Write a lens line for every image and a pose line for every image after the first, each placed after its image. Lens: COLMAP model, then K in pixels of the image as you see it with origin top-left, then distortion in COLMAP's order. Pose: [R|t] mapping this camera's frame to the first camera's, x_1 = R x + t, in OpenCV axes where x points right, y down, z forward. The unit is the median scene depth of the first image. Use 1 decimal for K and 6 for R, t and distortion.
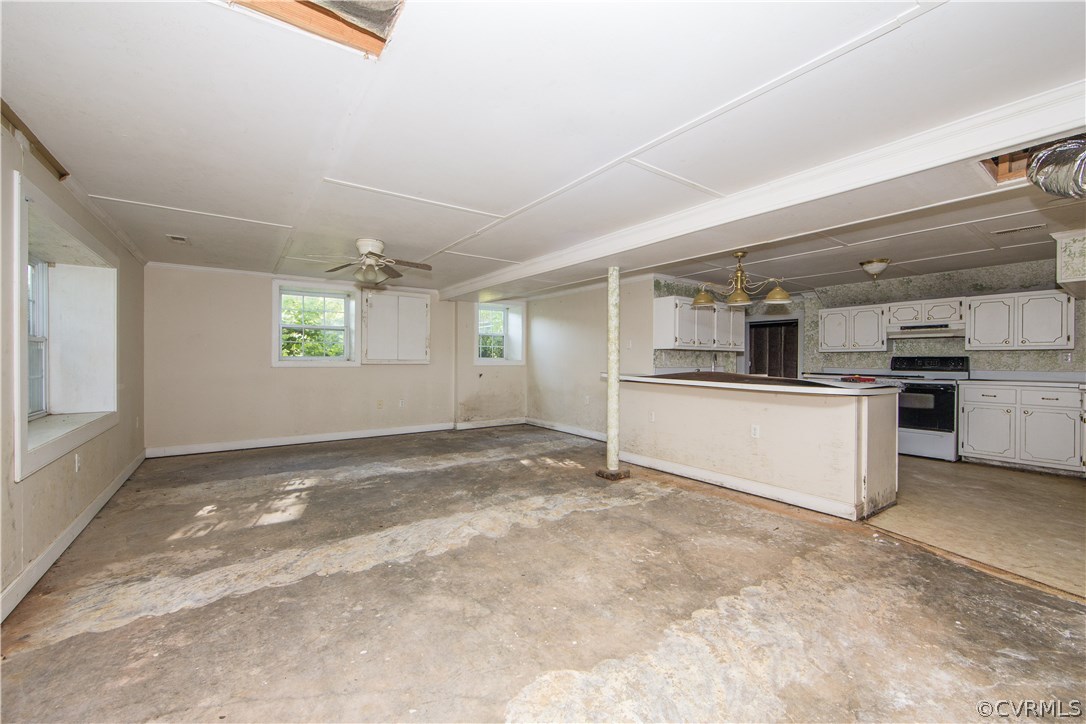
lens RADIAL K [[427.5, 0, 543.0], [0, 427.5, 362.0], [0, 0, 1]] dist [0.002239, 0.000504]
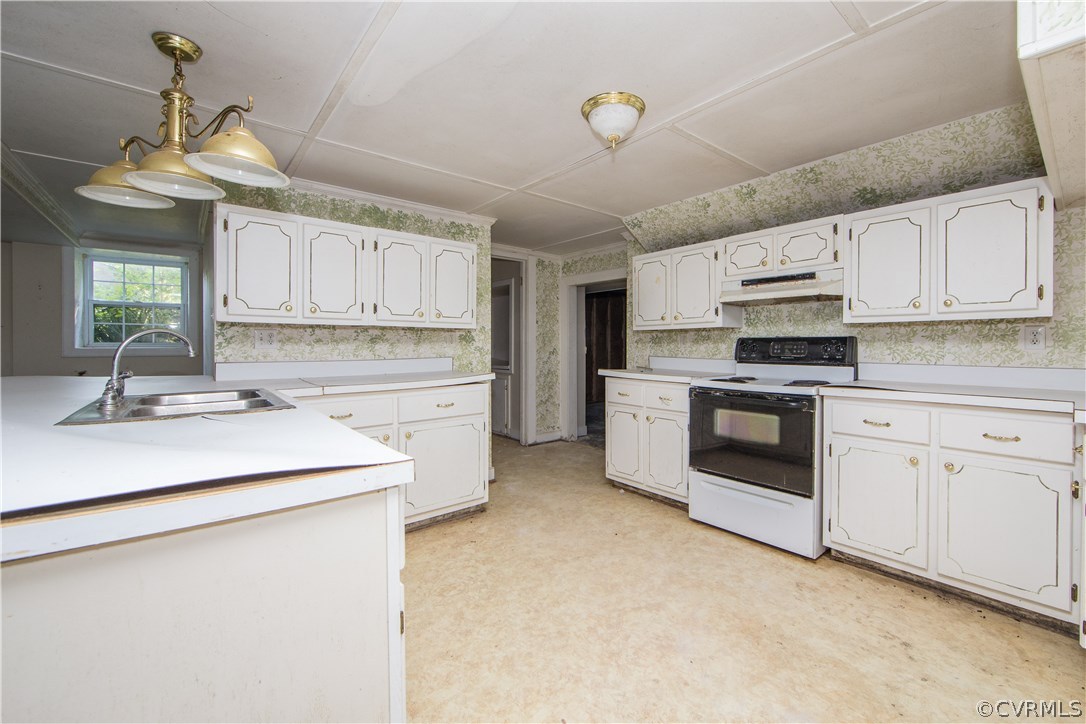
lens RADIAL K [[444.5, 0, 546.5], [0, 444.5, 347.6], [0, 0, 1]] dist [0.000699, 0.000043]
pose [[0.997540, -0.006385, 0.069812, 0.606750], [0.006157, 0.999975, 0.003482, -0.003629], [-0.069832, -0.003044, 0.997554, 0.512423]]
